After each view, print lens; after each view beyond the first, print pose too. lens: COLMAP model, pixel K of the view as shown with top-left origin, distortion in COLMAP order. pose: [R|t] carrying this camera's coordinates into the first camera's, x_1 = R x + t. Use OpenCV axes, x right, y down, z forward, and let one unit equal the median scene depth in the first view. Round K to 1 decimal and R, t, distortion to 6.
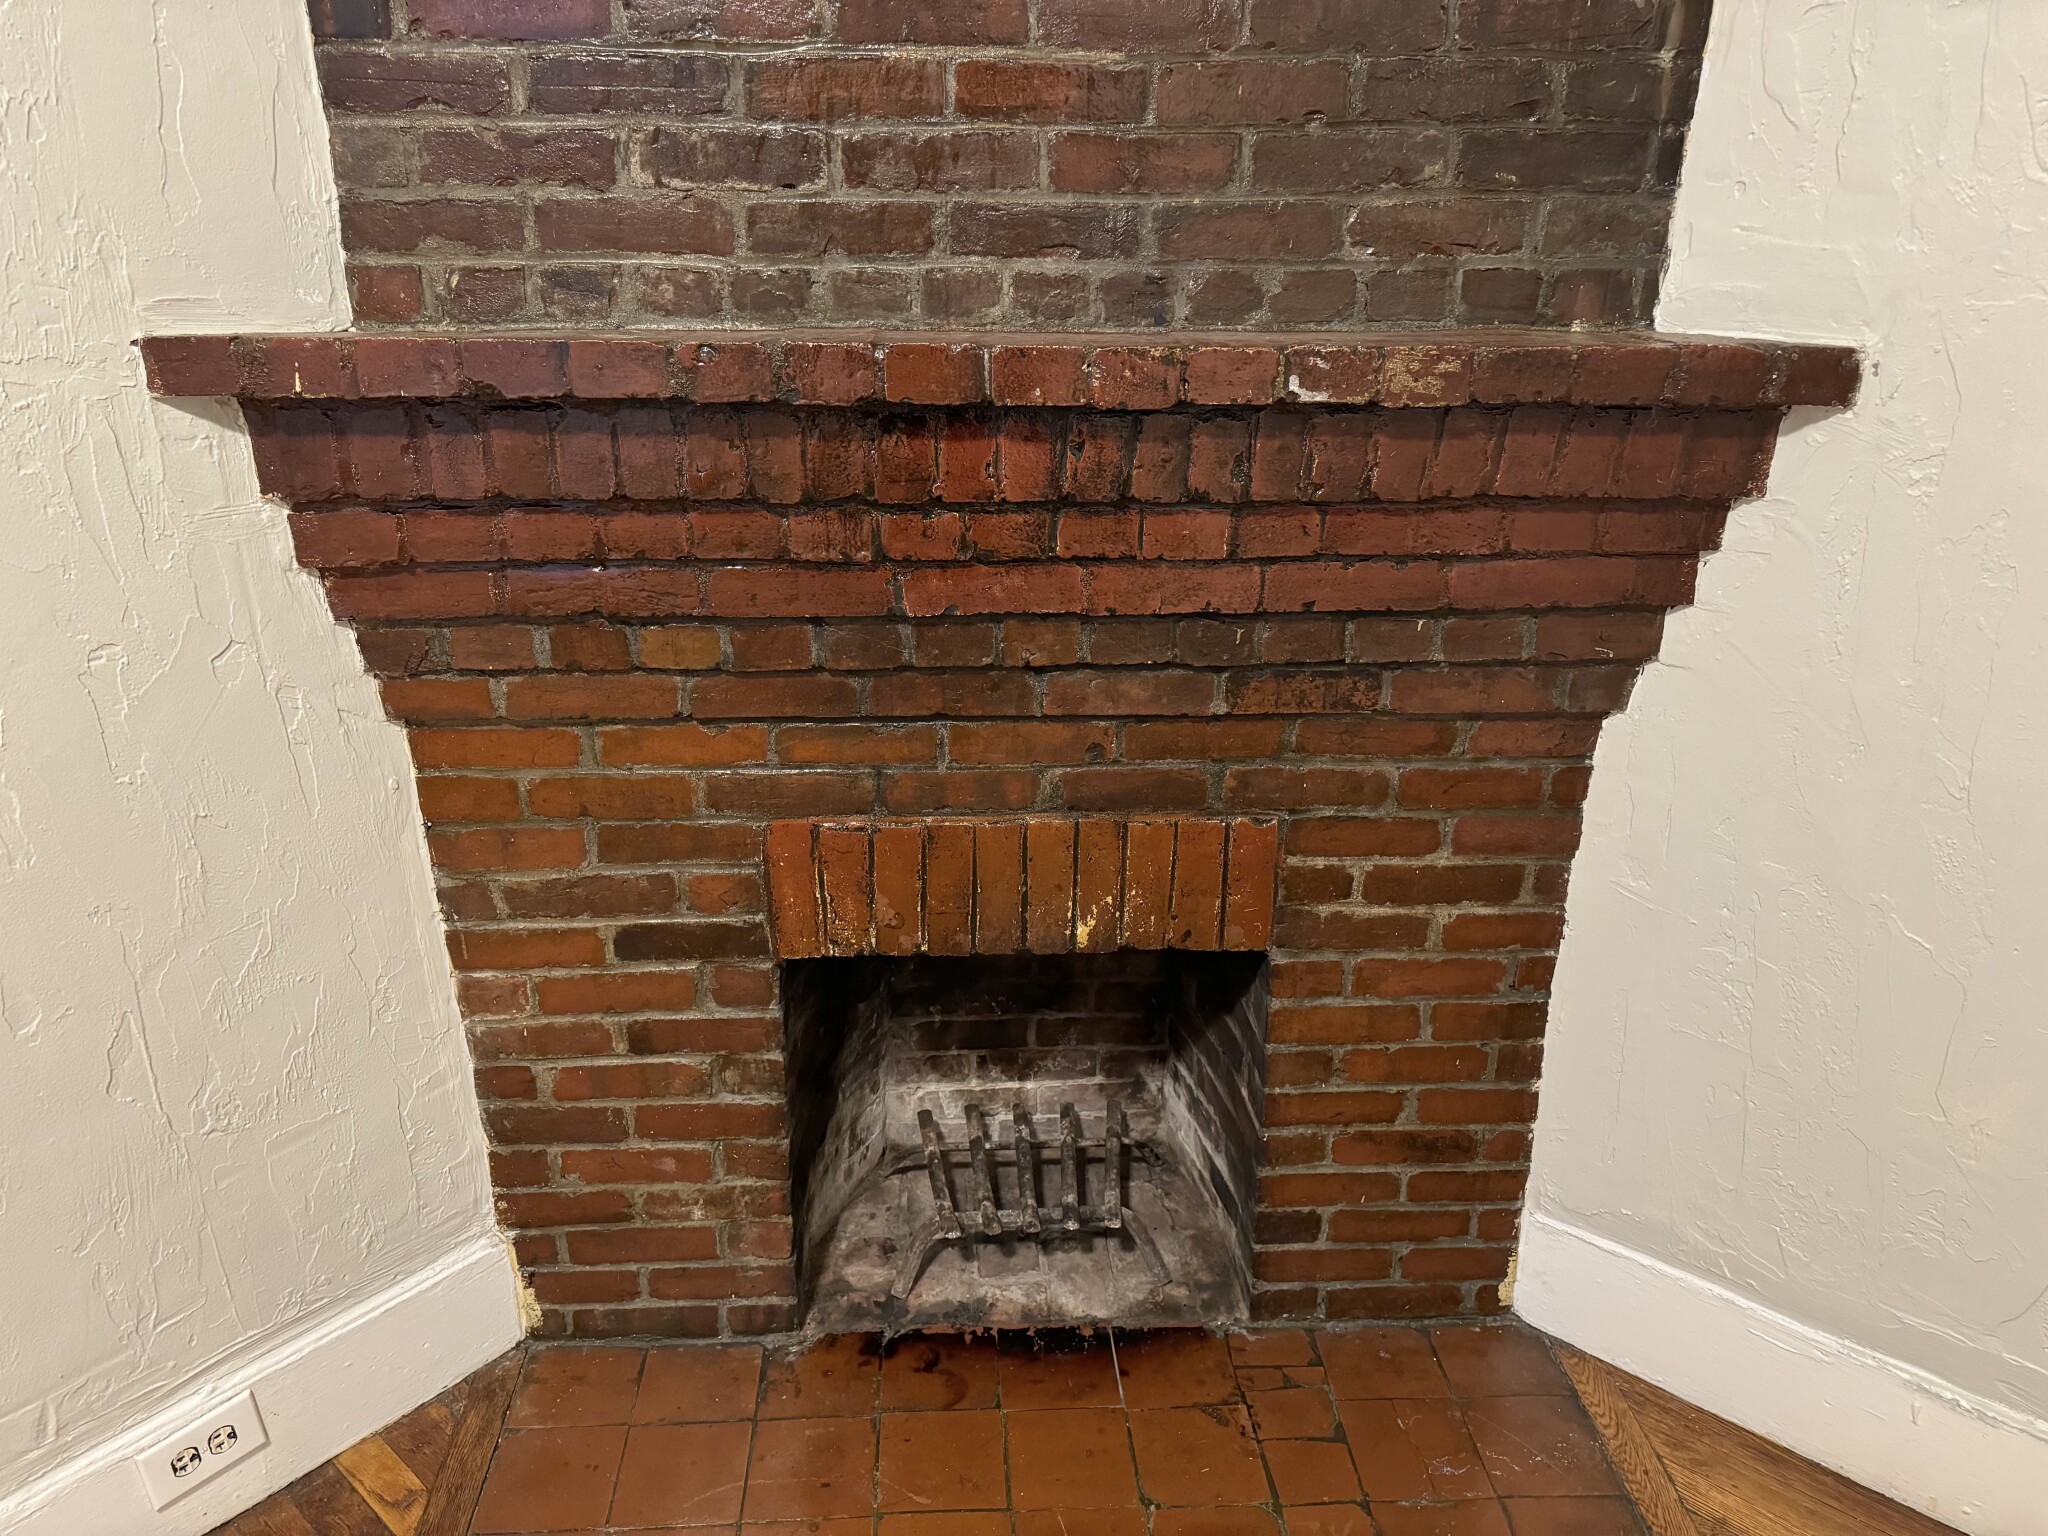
lens RADIAL K [[1402.5, 0, 1024.0], [0, 1402.5, 768.0], [0, 0, 1]] dist [0.149648, -0.277095]
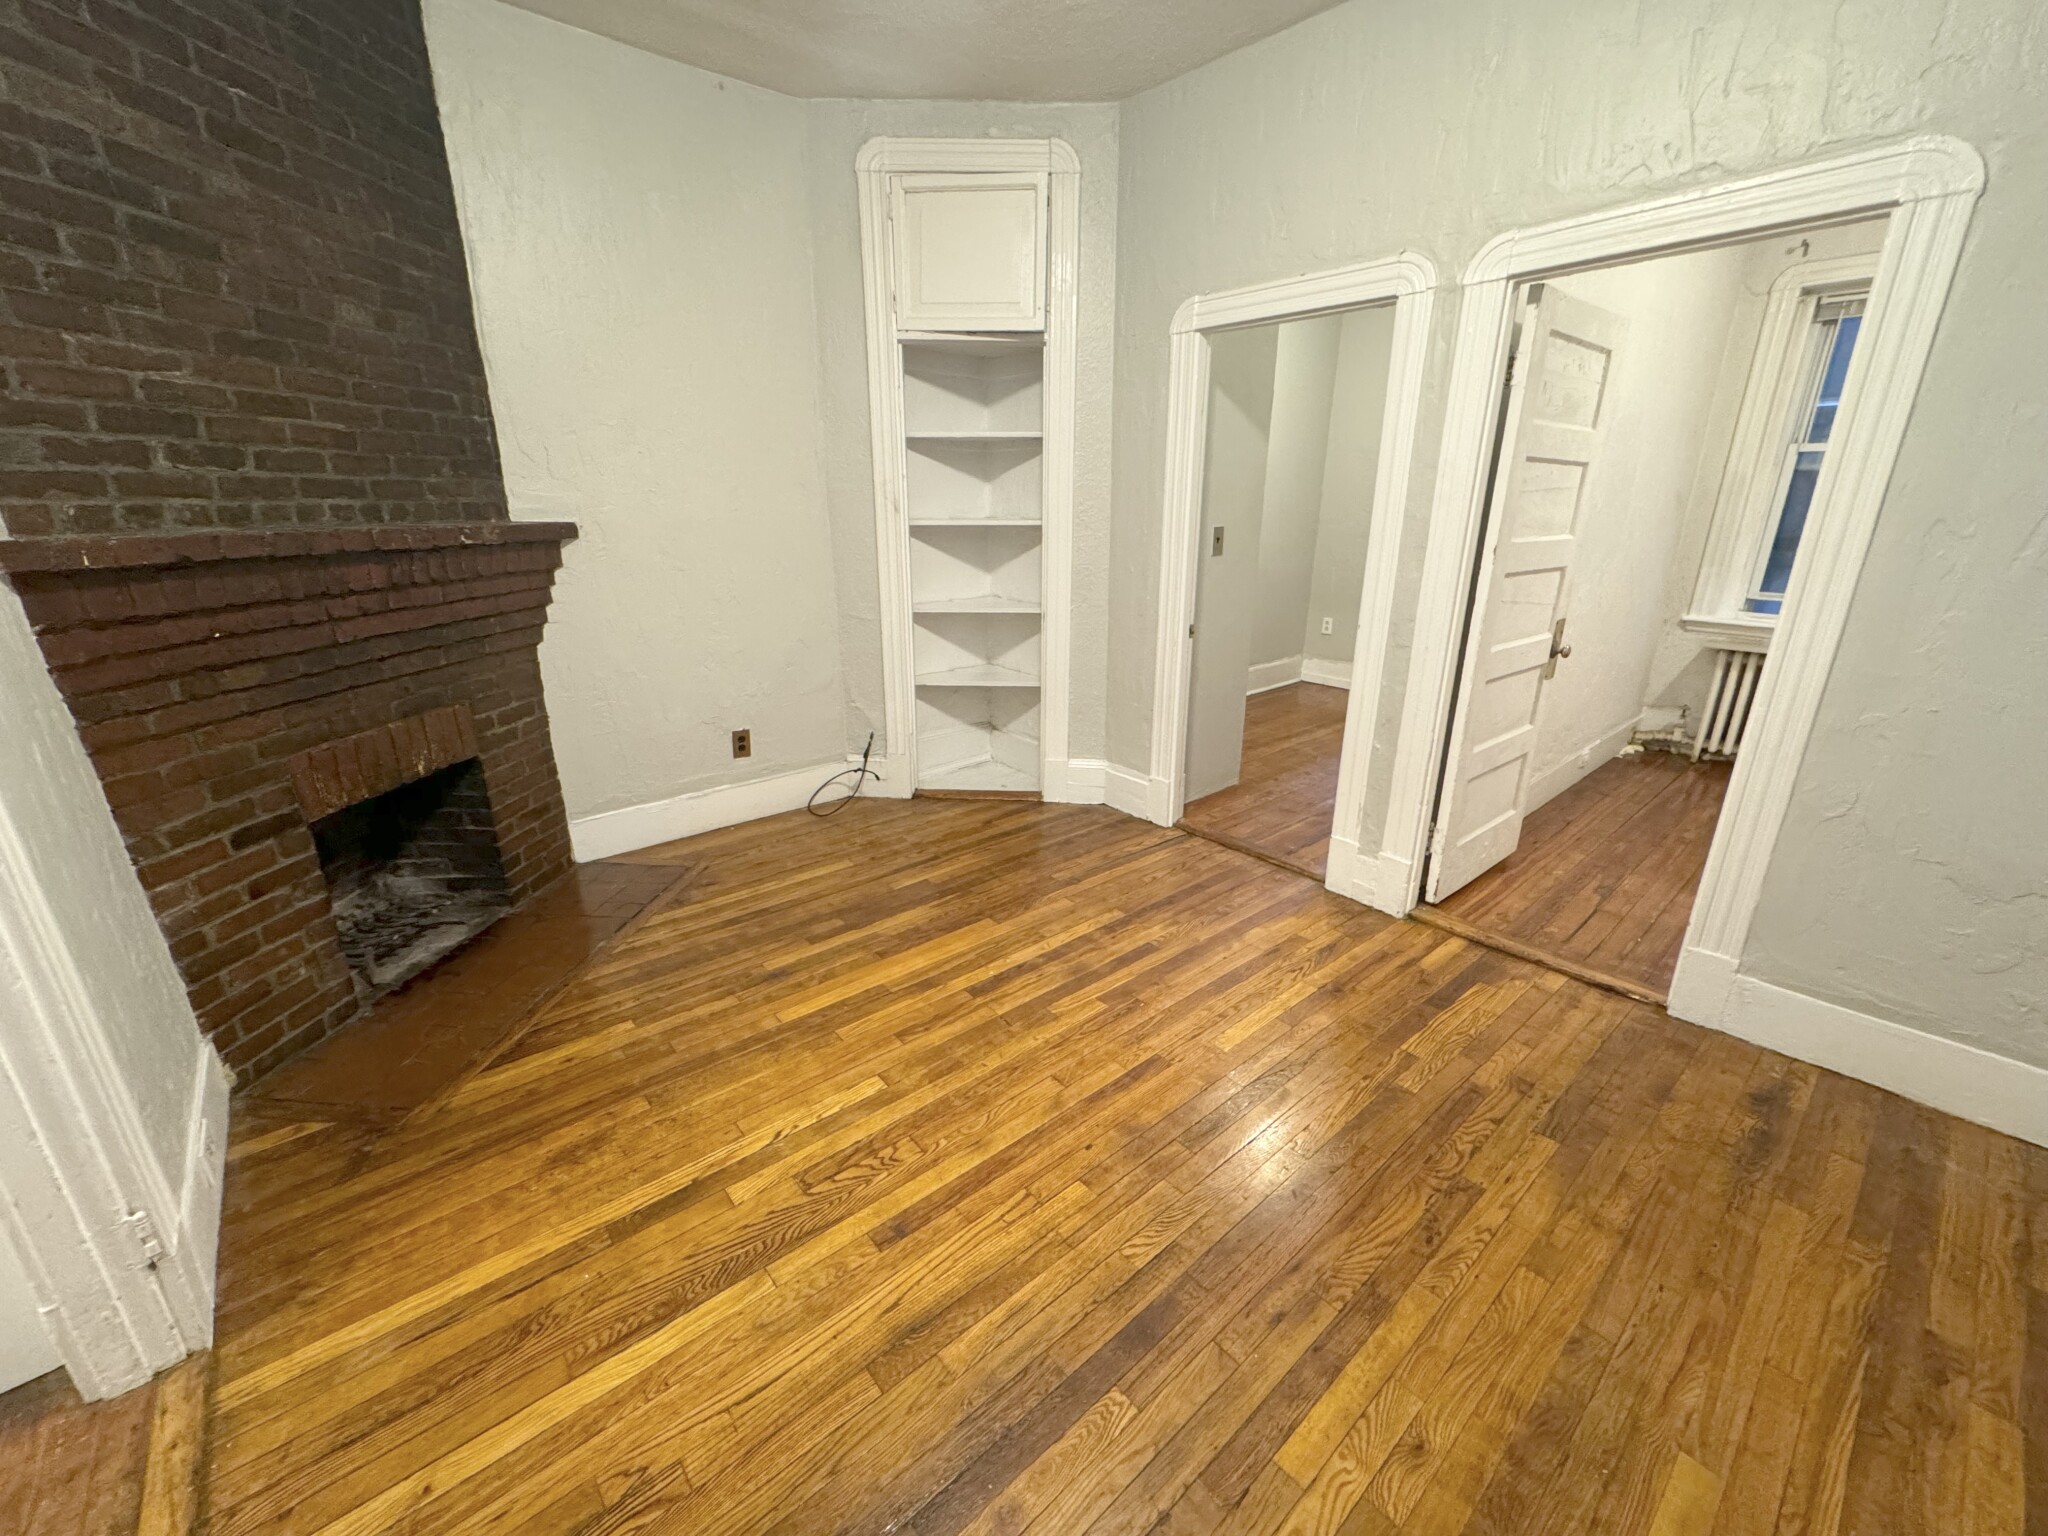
lens RADIAL K [[819.7, 0, 1025.4], [0, 819.7, 762.6], [0, 0, 1]] dist [-0.000532, 0.000036]
pose [[0.142165, -0.306145, 0.941310, -1.310215], [0.343359, 0.907174, 0.243186, 0.139755], [-0.928382, 0.288634, 0.234086, -0.359079]]
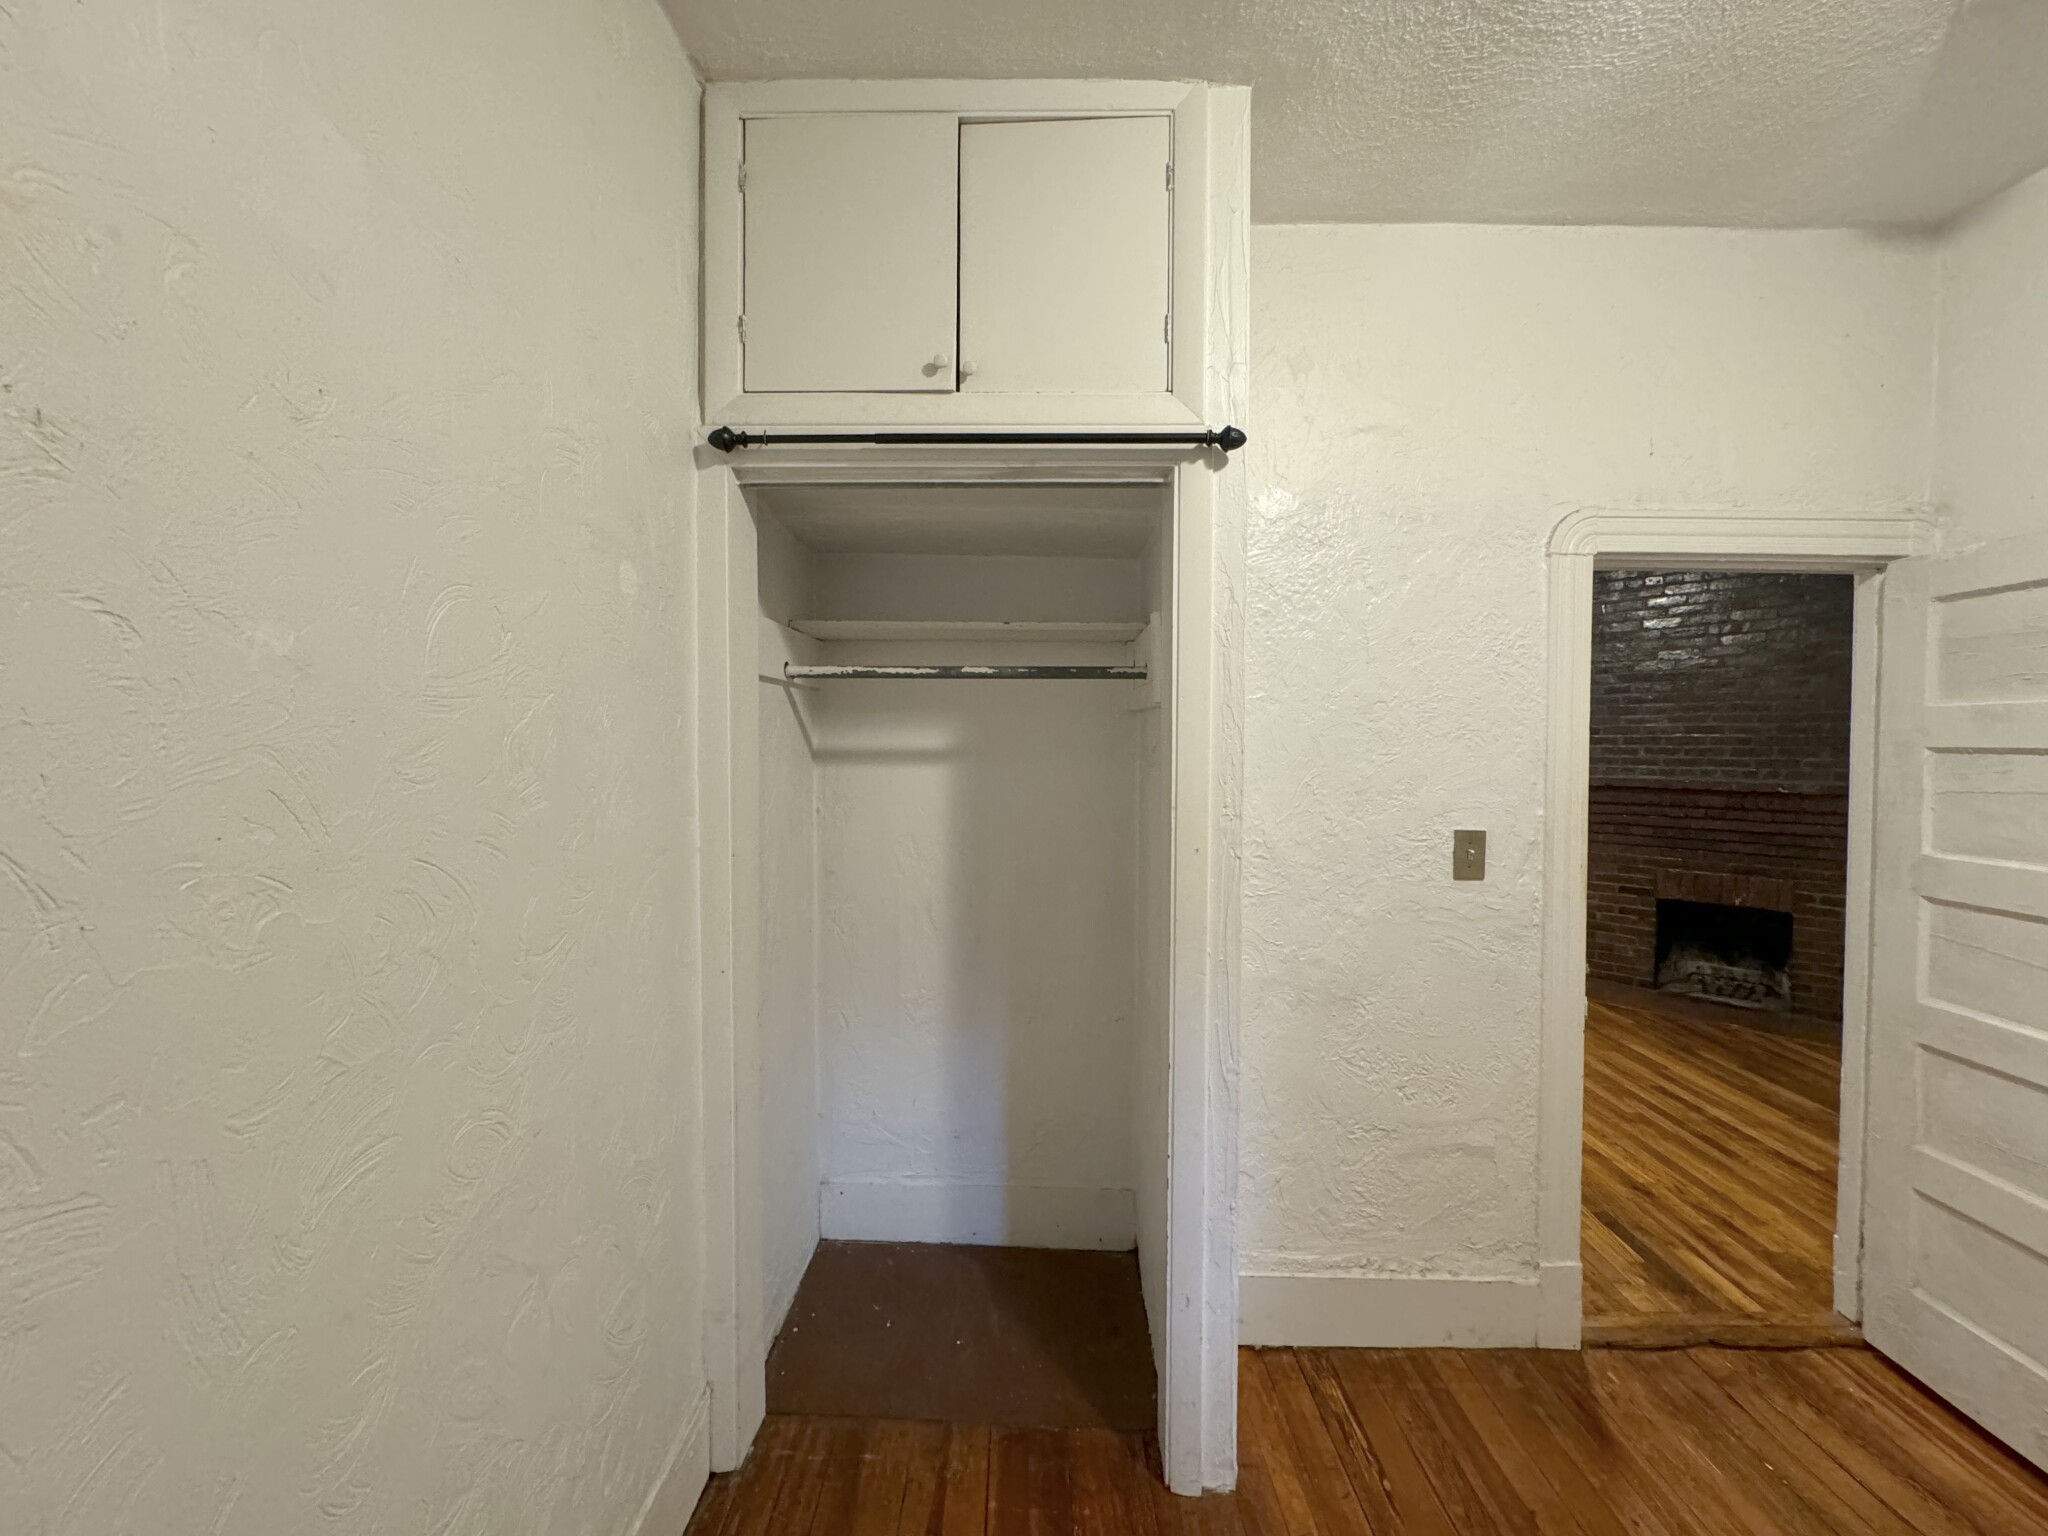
lens RADIAL K [[819.7, 0, 1025.4], [0, 819.7, 762.6], [0, 0, 1]] dist [-0.000532, 0.000036]
pose [[0.644415, 0.016727, -0.764493, 0.676478], [-0.267194, 0.941667, -0.204622, 0.994622], [0.716476, 0.336129, 0.611294, -2.875718]]
